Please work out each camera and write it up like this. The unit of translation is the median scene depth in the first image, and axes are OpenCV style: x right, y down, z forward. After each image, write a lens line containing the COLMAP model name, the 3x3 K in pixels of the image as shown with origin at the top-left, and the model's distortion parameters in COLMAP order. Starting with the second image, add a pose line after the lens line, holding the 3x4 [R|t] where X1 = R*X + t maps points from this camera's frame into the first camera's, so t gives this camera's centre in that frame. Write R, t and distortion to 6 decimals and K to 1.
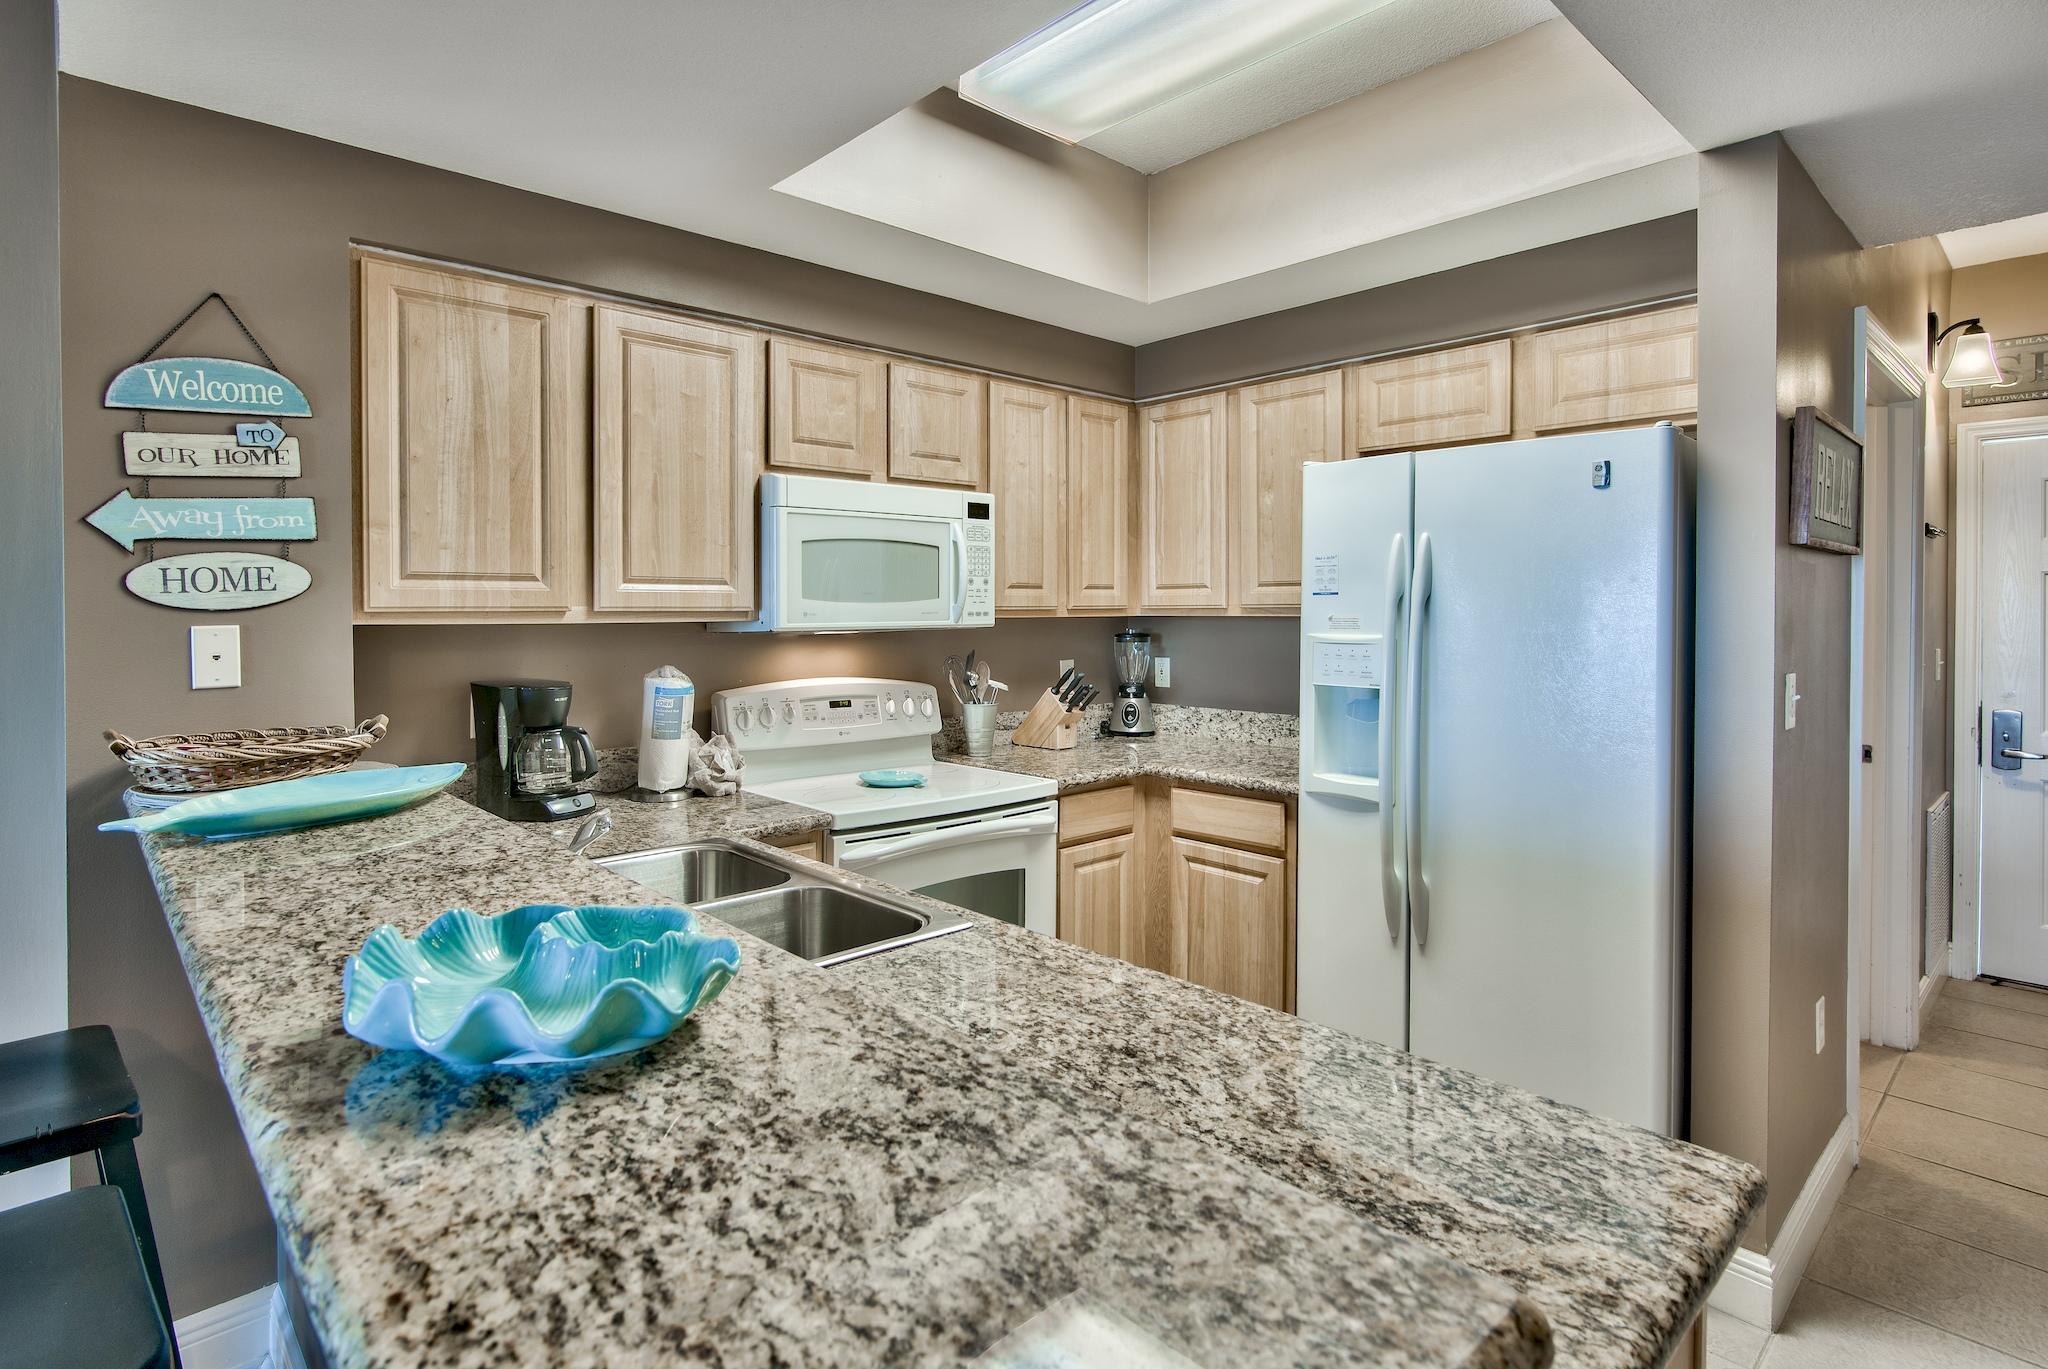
lens RADIAL K [[1017.7, 0, 1019.8], [0, 1017.7, 680.3], [0, 0, 1]] dist [-0.002944, 0.000095]
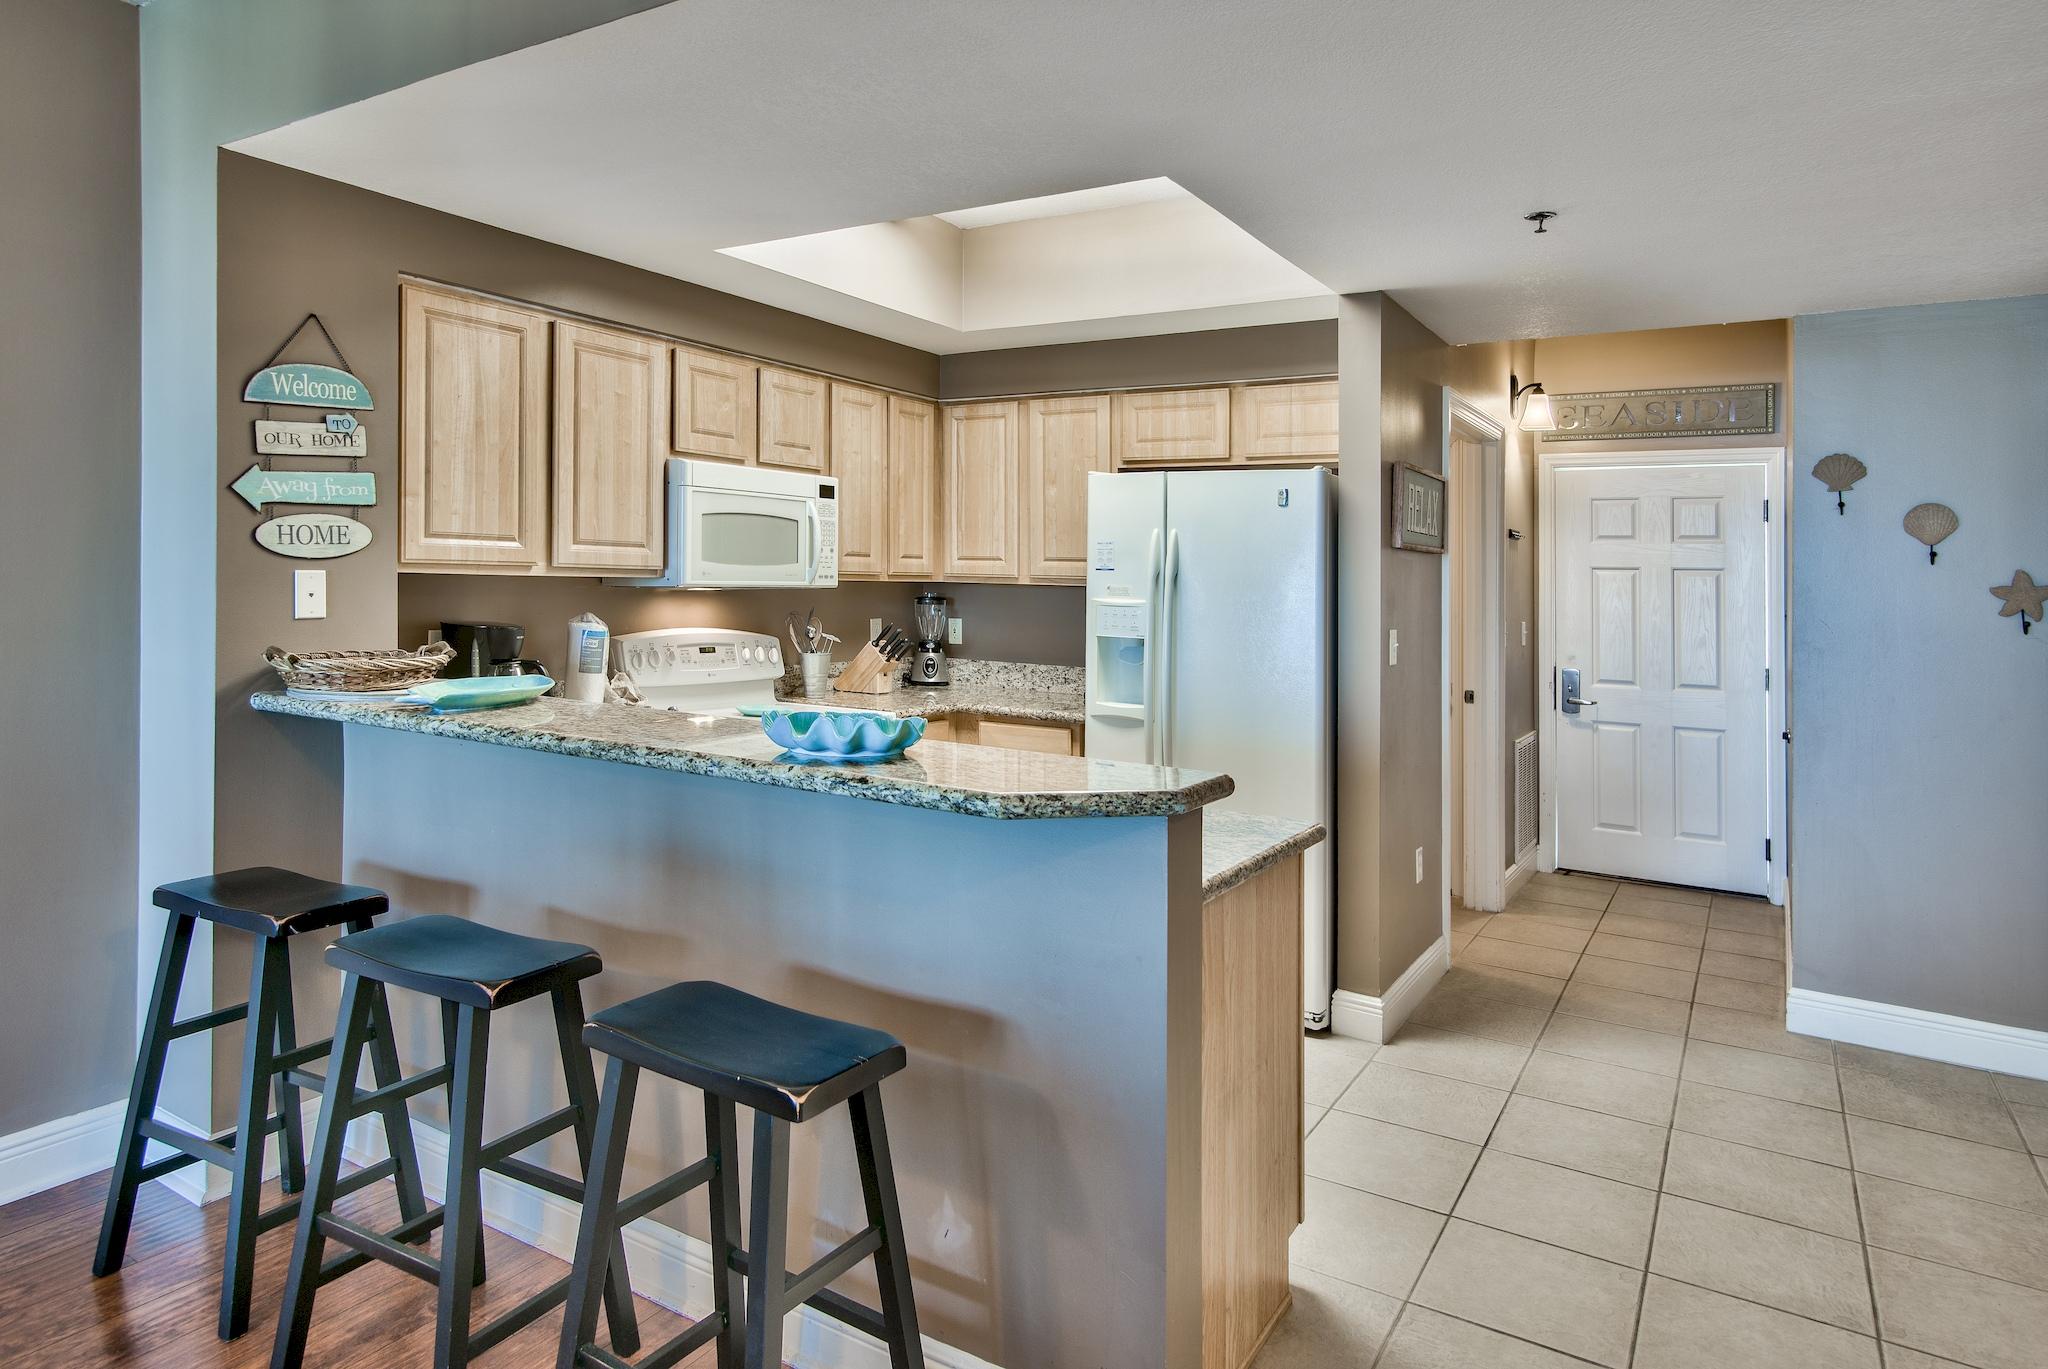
lens RADIAL K [[1228.0, 0, 1023.3], [0, 1228.0, 566.0], [0, 0, 1]] dist [0.020980, 0.000038]
pose [[0.961301, 0.030157, 0.273845, -0.230066], [-0.008953, 0.996885, -0.078355, 0.036486], [-0.275355, 0.072871, 0.958577, -0.493397]]
